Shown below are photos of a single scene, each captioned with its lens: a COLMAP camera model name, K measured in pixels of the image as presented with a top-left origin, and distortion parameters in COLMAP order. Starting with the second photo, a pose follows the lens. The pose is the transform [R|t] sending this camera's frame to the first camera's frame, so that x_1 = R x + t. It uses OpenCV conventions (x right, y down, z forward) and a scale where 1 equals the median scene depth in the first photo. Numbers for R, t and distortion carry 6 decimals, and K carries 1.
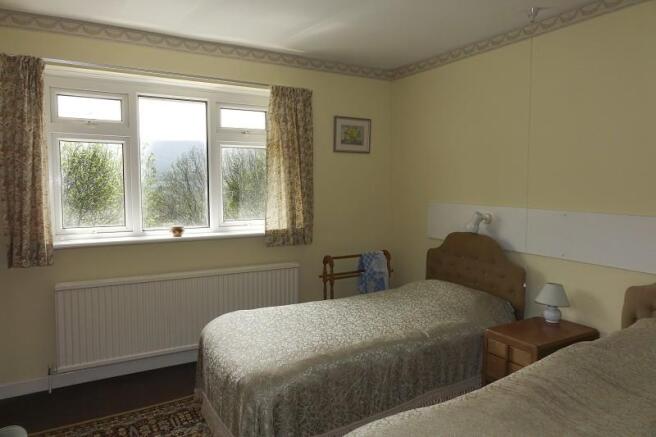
lens RADIAL K [[457.4, 0, 328.0], [0, 457.4, 218.5], [0, 0, 1]] dist [0.000860, -0.000765]
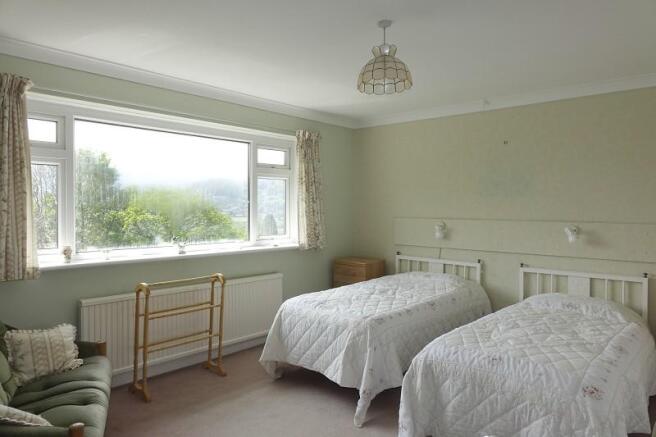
lens RADIAL K [[467.4, 0, 328.0], [0, 467.4, 218.5], [0, 0, 1]] dist [0.000297, -0.000420]
pose [[0.939732, -0.003431, 0.341894, -0.426096], [0.021048, 0.998634, -0.047831, 0.017078], [-0.341262, 0.052145, 0.938521, -0.232359]]
